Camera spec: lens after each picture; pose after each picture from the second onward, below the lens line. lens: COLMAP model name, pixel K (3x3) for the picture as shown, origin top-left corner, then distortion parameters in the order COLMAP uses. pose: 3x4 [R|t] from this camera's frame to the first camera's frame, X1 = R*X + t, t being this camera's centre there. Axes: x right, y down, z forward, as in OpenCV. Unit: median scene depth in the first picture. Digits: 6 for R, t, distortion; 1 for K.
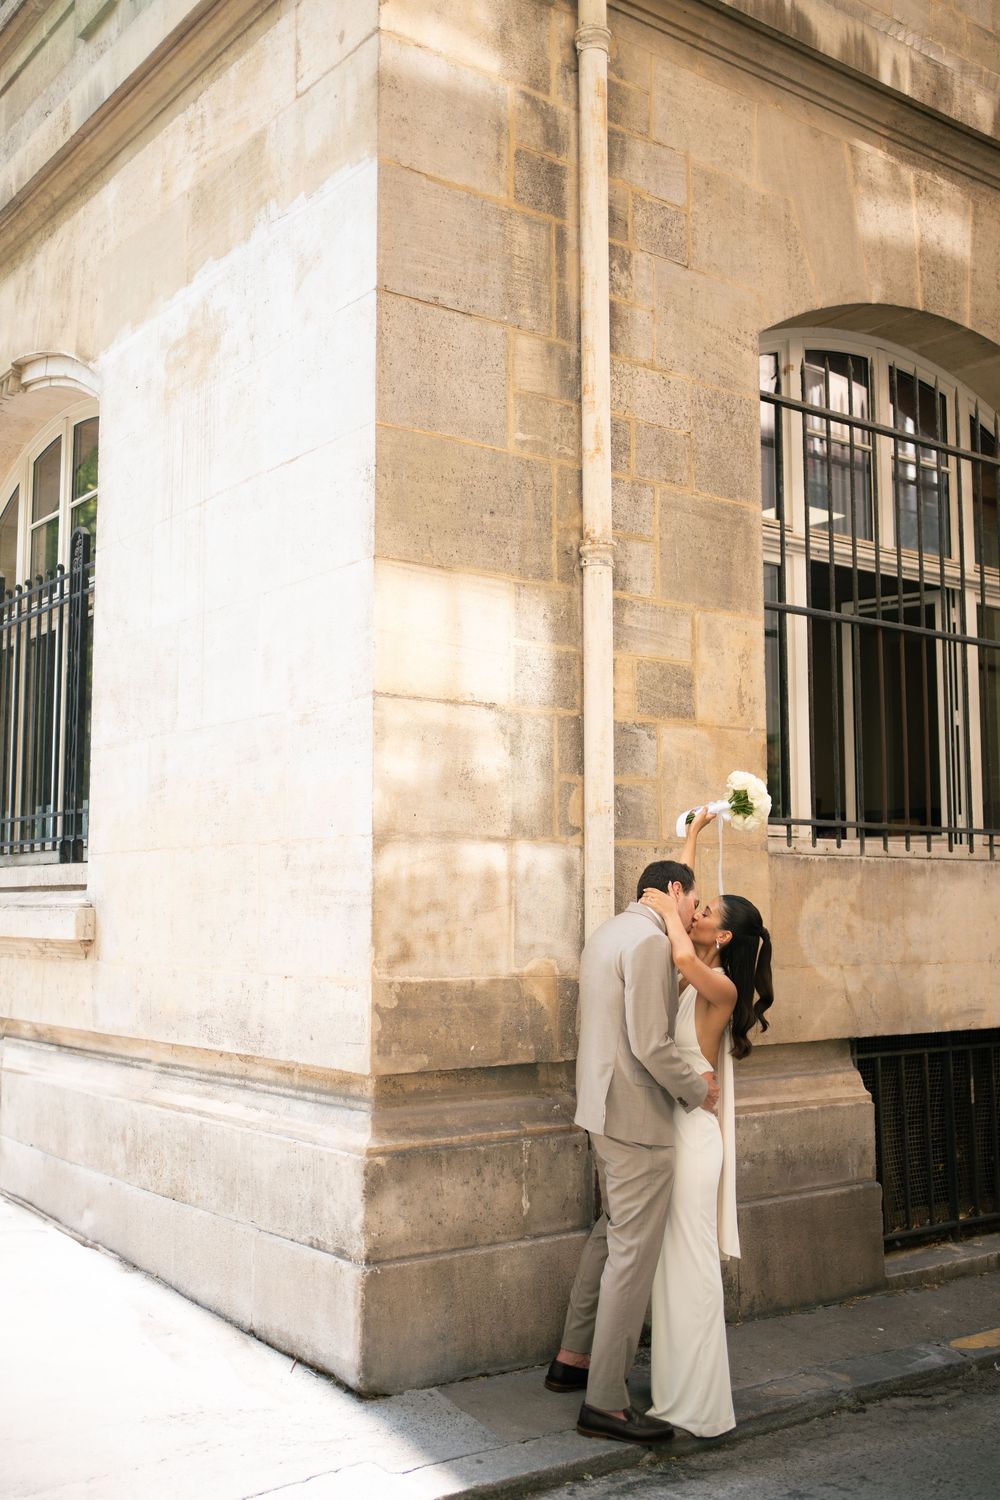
lens RADIAL K [[1496.7, 0, 502.4], [0, 1496.7, 760.5], [0, 0, 1]] dist [0.020944, 0.000000]
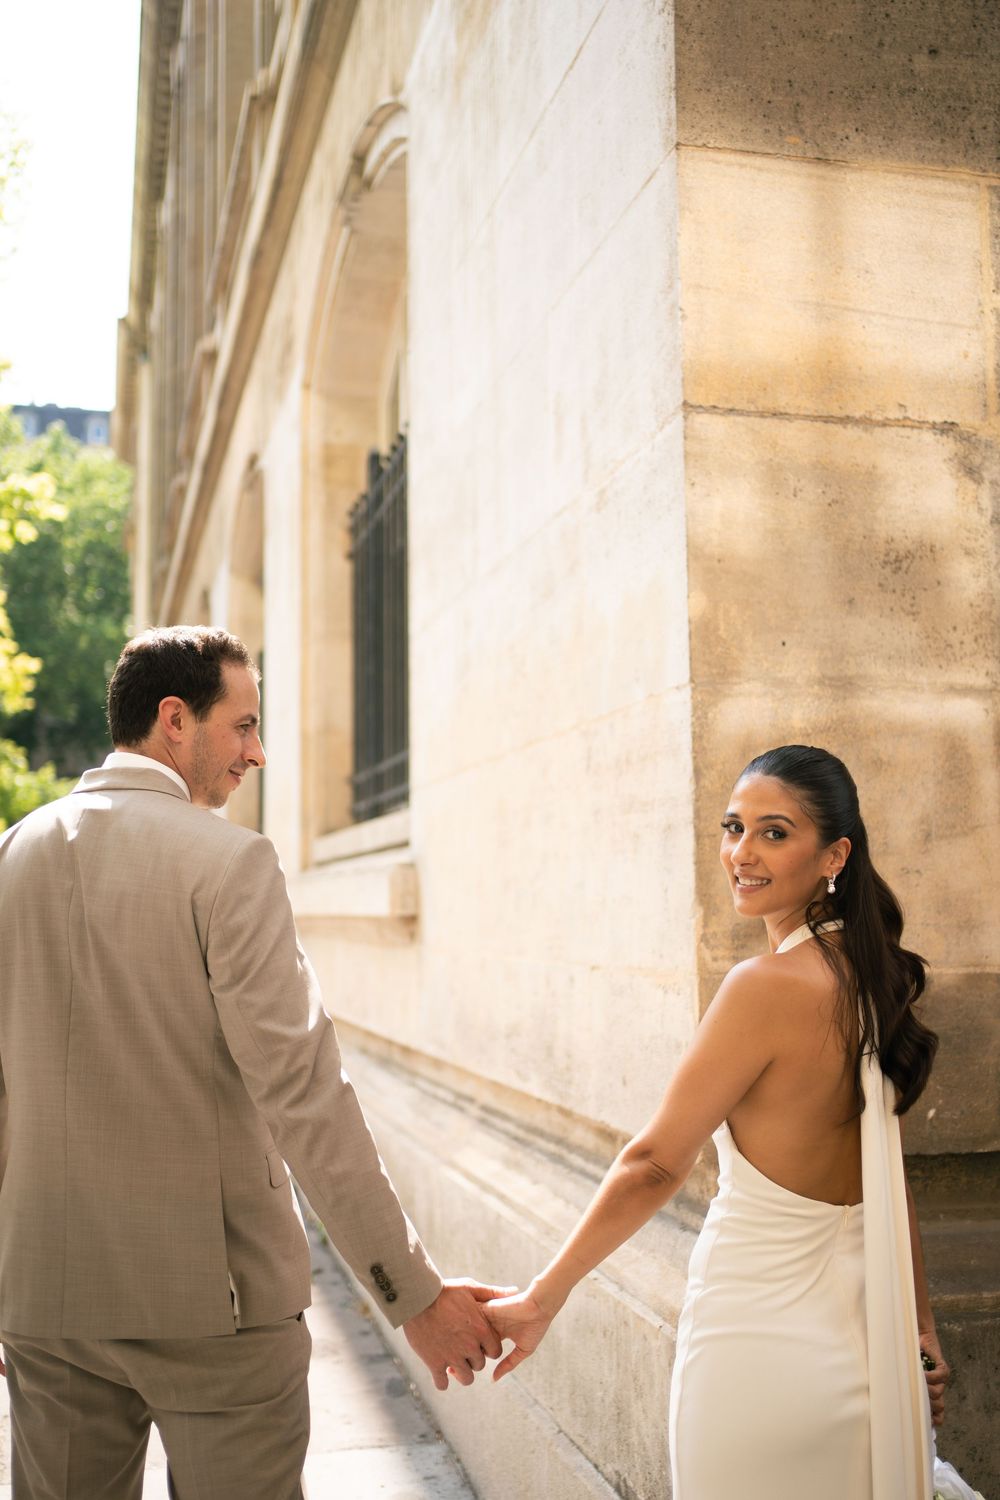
lens RADIAL K [[1496.7, 0, 552.5], [0, 1496.7, 753.5], [0, 0, 1]] dist [0.020944, 0.000000]
pose [[0.917440, -0.053245, -0.394296, 0.065085], [0.049607, 0.998580, -0.019423, 0.077017], [0.394770, -0.001740, 0.918778, 0.495571]]
